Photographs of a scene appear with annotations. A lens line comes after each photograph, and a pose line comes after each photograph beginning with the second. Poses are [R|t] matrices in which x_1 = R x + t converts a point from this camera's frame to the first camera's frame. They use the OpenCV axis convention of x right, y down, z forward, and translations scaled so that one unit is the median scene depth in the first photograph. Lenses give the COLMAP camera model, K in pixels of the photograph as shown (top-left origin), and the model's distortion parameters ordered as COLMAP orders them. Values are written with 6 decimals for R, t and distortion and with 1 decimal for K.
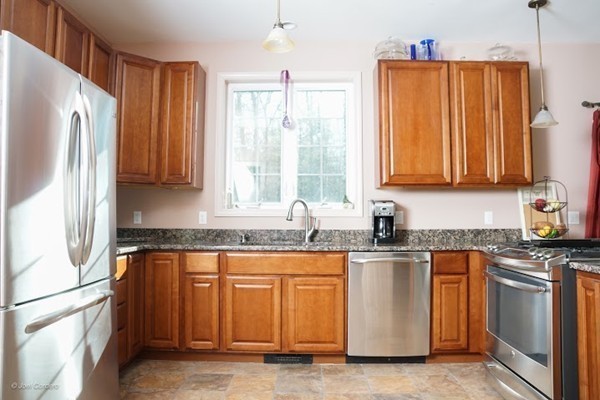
lens RADIAL K [[432.4, 0, 300.3], [0, 432.4, 193.8], [0, 0, 1]] dist [-0.147420, 0.114393]
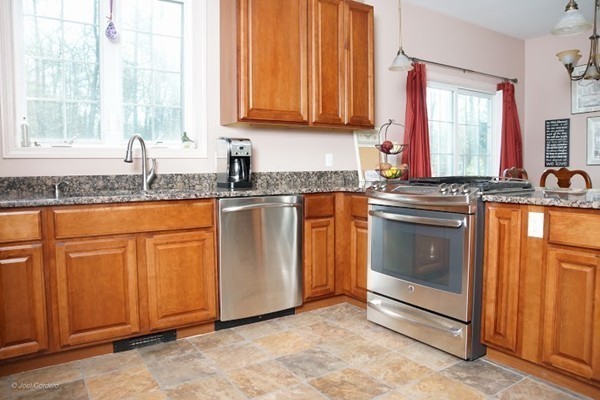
lens RADIAL K [[432.4, 0, 300.3], [0, 432.4, 193.8], [0, 0, 1]] dist [-0.147420, 0.114393]
pose [[0.820132, -0.043858, 0.570491, -0.217627], [-0.021516, 0.993989, 0.107347, 0.032837], [-0.571770, -0.100314, 0.814258, 0.232151]]
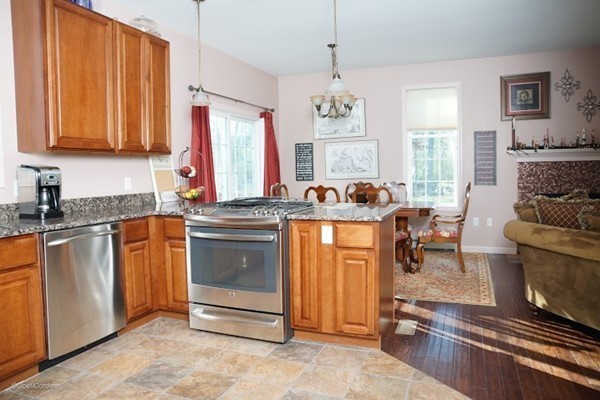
lens RADIAL K [[420.2, 0, 302.3], [0, 420.2, 194.7], [0, 0, 1]] dist [-0.138238, 0.105660]
pose [[0.350256, -0.060364, 0.934707, -0.394175], [-0.032970, 0.996508, 0.076709, -0.007778], [-0.936073, -0.057685, 0.347043, 0.282963]]
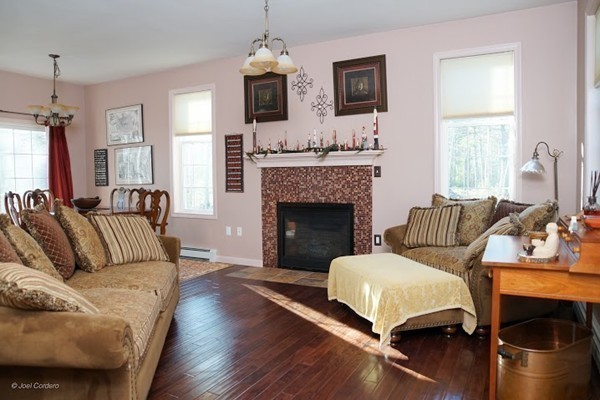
lens RADIAL K [[432.4, 0, 300.3], [0, 432.4, 193.8], [0, 0, 1]] dist [-0.147420, 0.114393]
pose [[0.445897, -0.044230, 0.893991, 0.080093], [-0.037873, 0.996952, 0.068214, -0.060313], [-0.894283, -0.064275, 0.442863, -0.817311]]
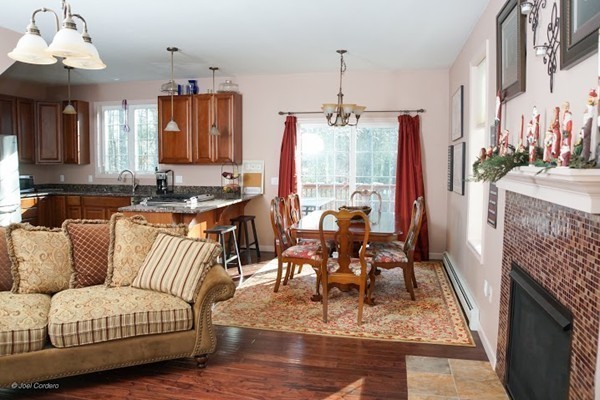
lens RADIAL K [[448.3, 0, 300.0], [0, 448.3, 200.0], [0, 0, 1]] dist [-0.153820, 0.127725]
pose [[0.981273, 0.019747, -0.191606, 1.264390], [0.007583, 0.990000, 0.140865, -0.138924], [0.192472, -0.139680, 0.971310, -0.877361]]
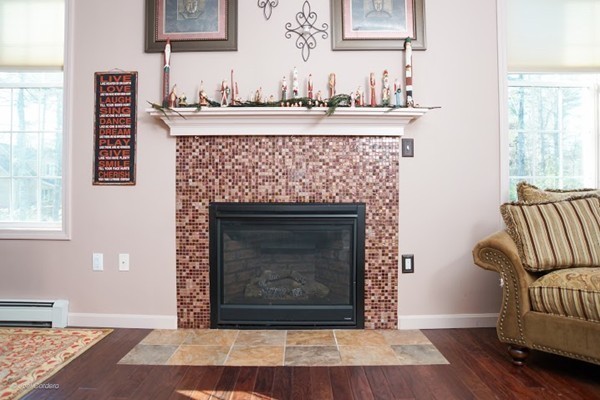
lens RADIAL K [[432.4, 0, 300.3], [0, 432.4, 193.8], [0, 0, 1]] dist [-0.147420, 0.114393]
pose [[-0.021490, 0.003382, 0.999763, 0.631853], [-0.058003, 0.998306, -0.004624, 0.059811], [-0.998085, -0.058089, -0.021257, -0.188425]]
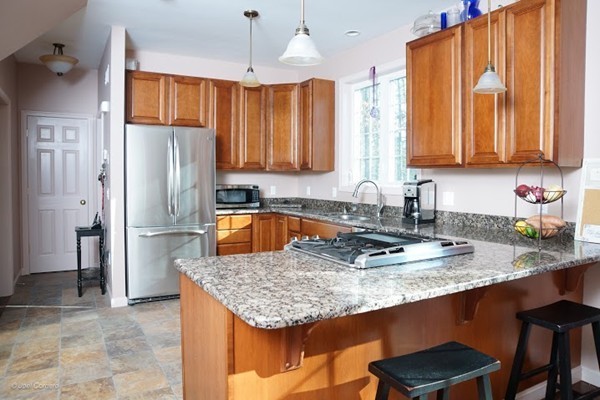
lens RADIAL K [[420.2, 0, 302.3], [0, 420.2, 194.7], [0, 0, 1]] dist [-0.138238, 0.105660]
pose [[0.512902, 0.038125, -0.857600, 0.975690], [0.042144, 0.996690, 0.069514, -0.035919], [0.857412, -0.071796, 0.509598, 0.283410]]
